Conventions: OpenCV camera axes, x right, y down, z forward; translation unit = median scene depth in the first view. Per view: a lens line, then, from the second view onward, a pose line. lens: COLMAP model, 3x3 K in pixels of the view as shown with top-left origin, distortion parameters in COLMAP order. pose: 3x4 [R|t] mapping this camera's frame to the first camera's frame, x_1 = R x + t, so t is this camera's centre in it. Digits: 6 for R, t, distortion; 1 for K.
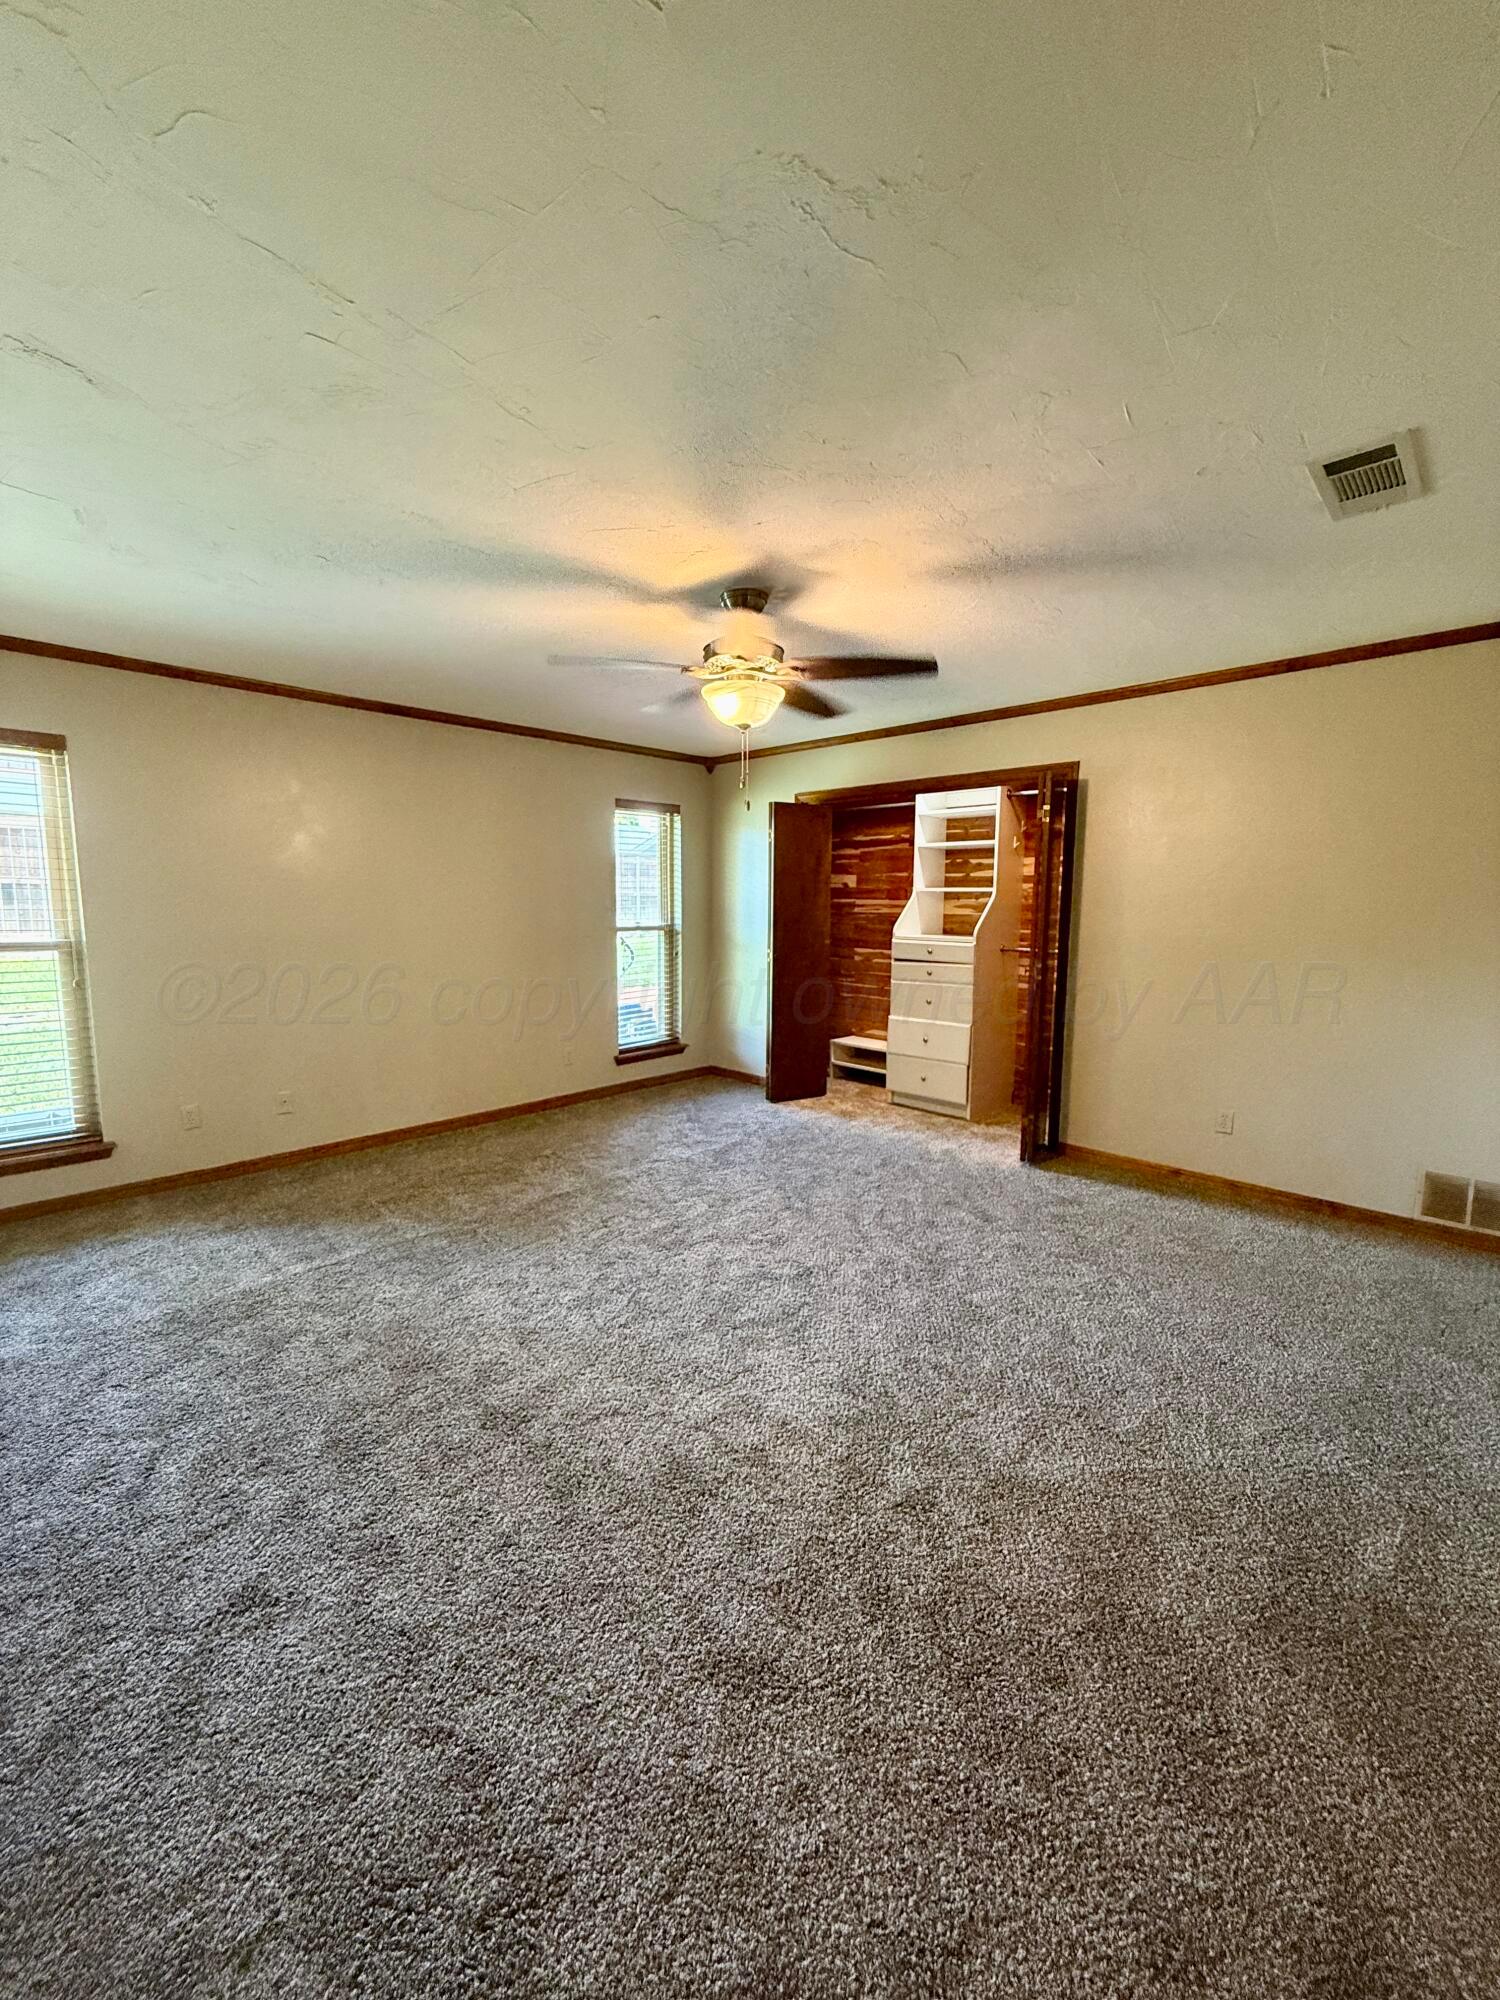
lens RADIAL K [[794.4, 0, 746.8], [0, 794.4, 987.6], [0, 0, 1]] dist [0.000162, 0.001063]
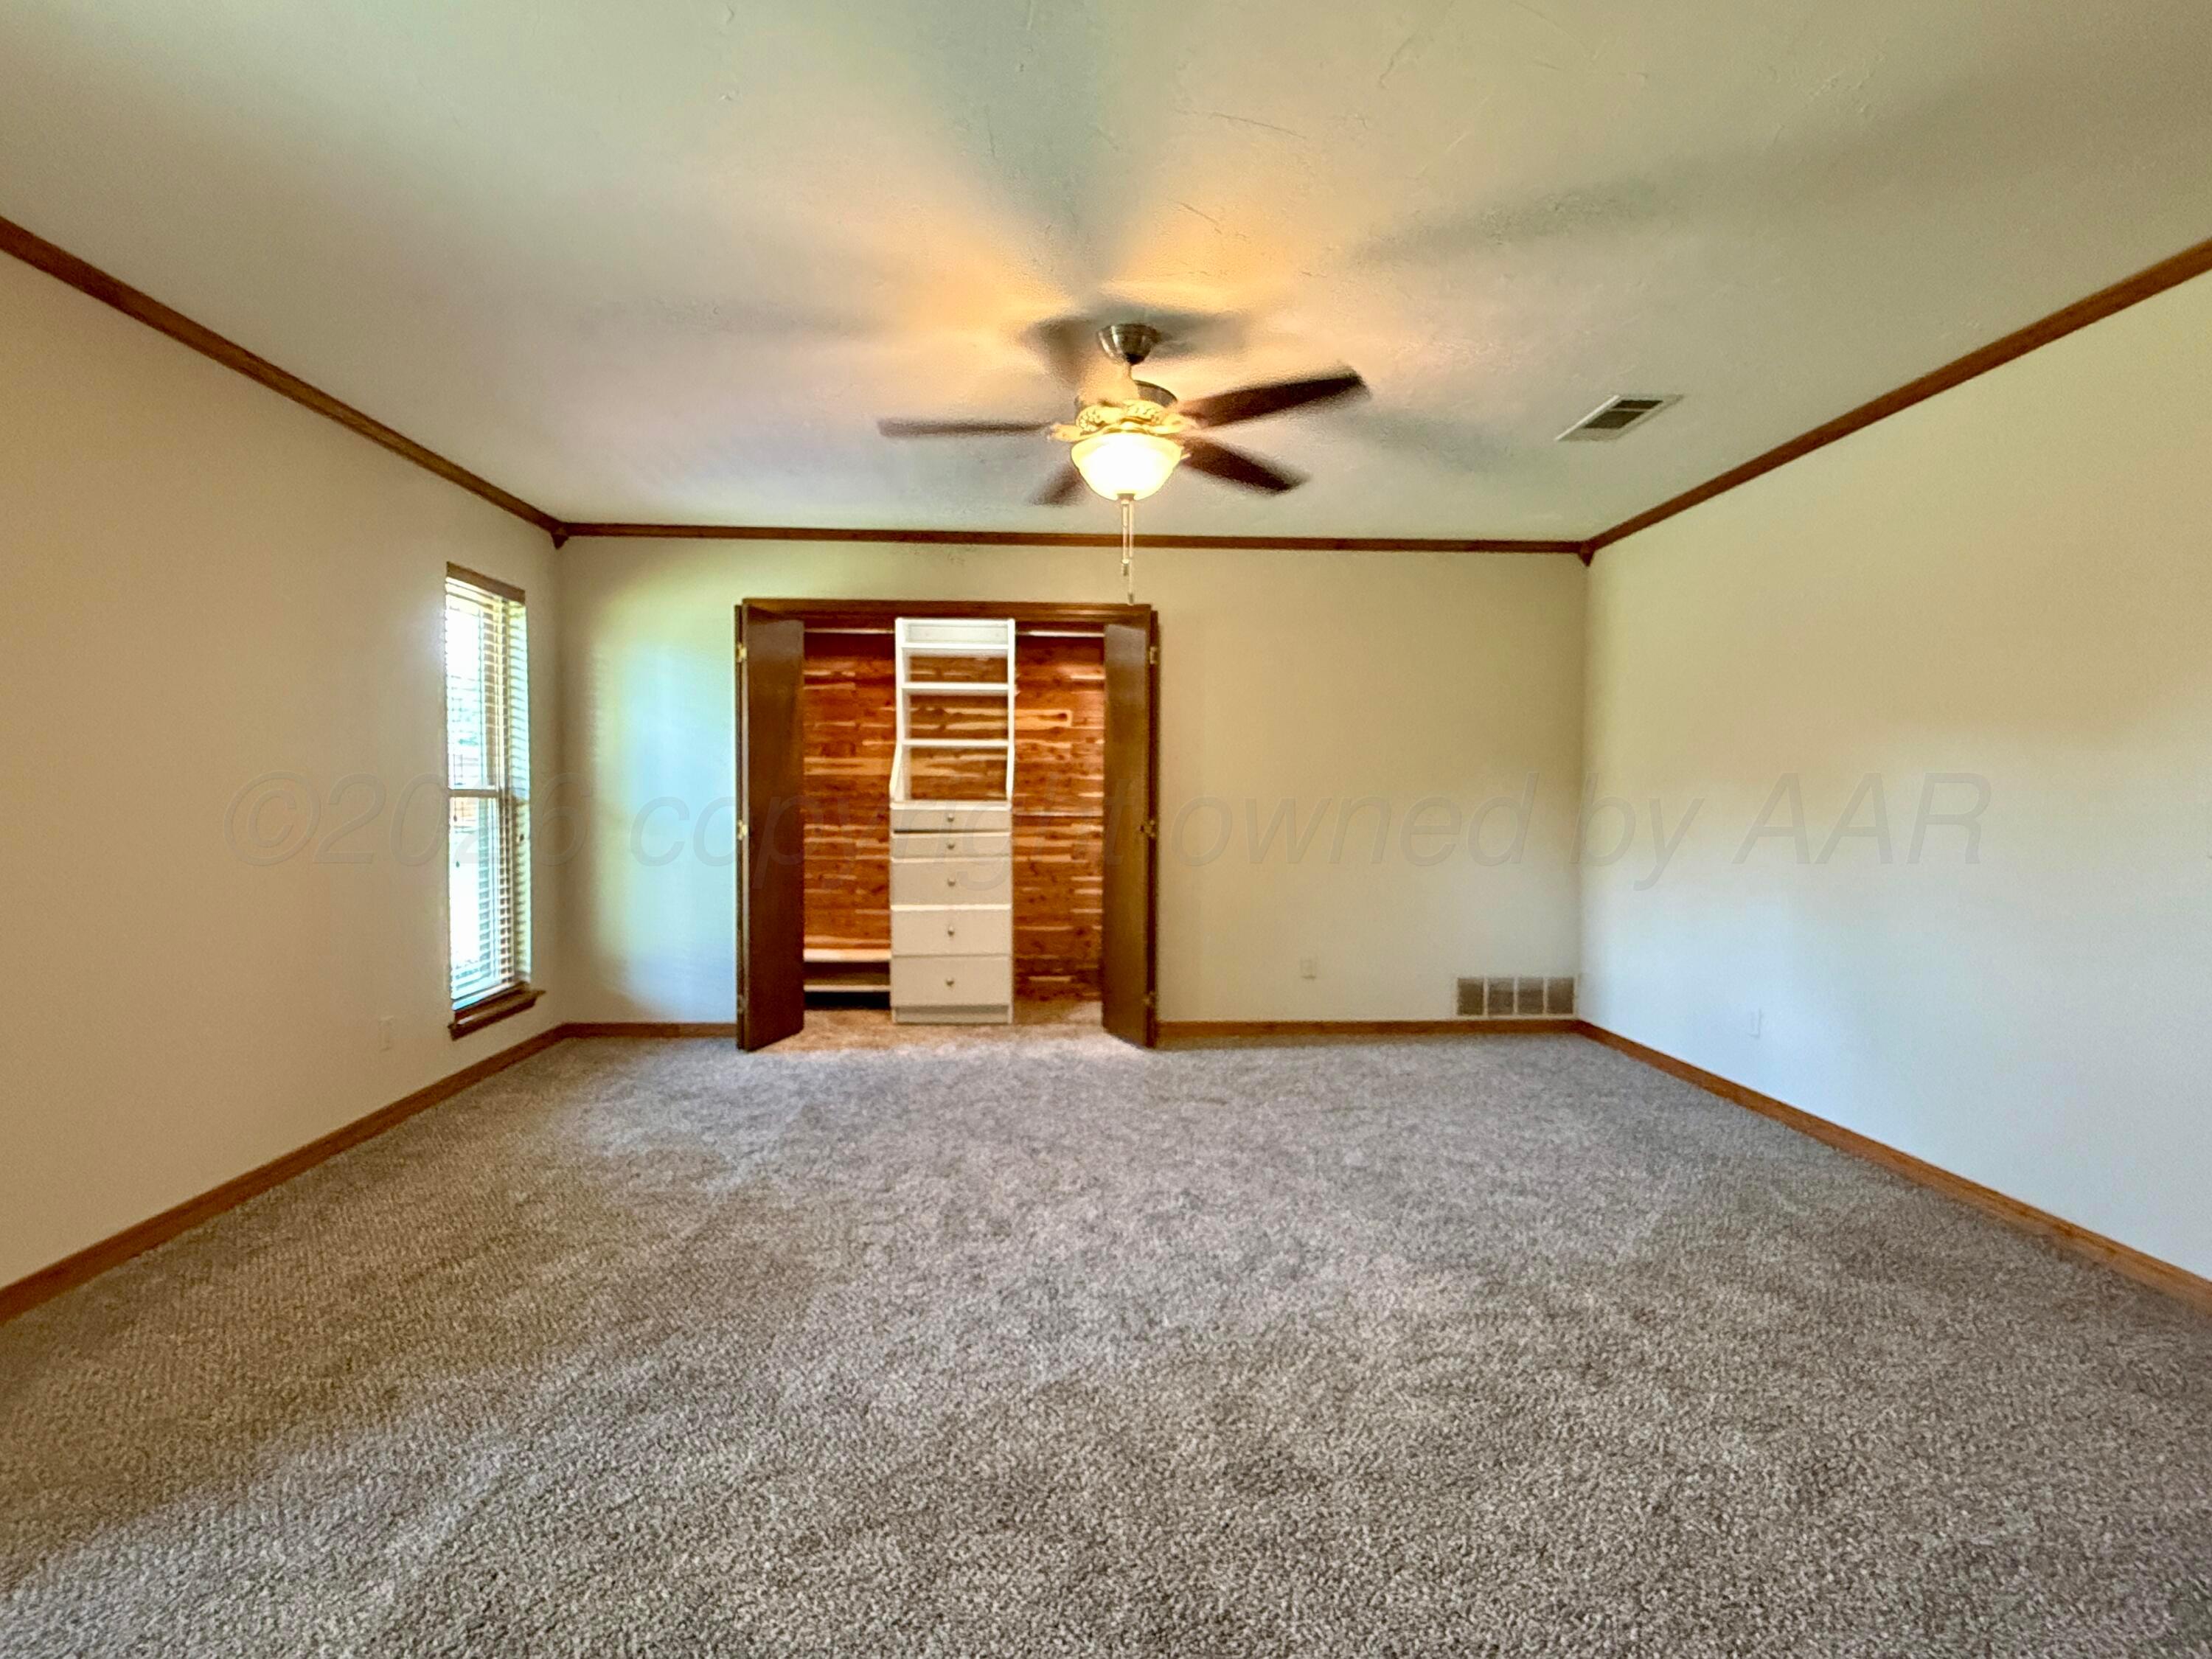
lens RADIAL K [[1022.5, 0, 1108.7], [0, 1022.5, 838.8], [0, 0, 1]] dist [-0.001181, 0.001230]
pose [[0.688296, -0.032102, 0.724719, -0.470231], [0.077643, 0.996542, -0.029599, 0.019787], [-0.721263, 0.076642, 0.688408, 0.227520]]
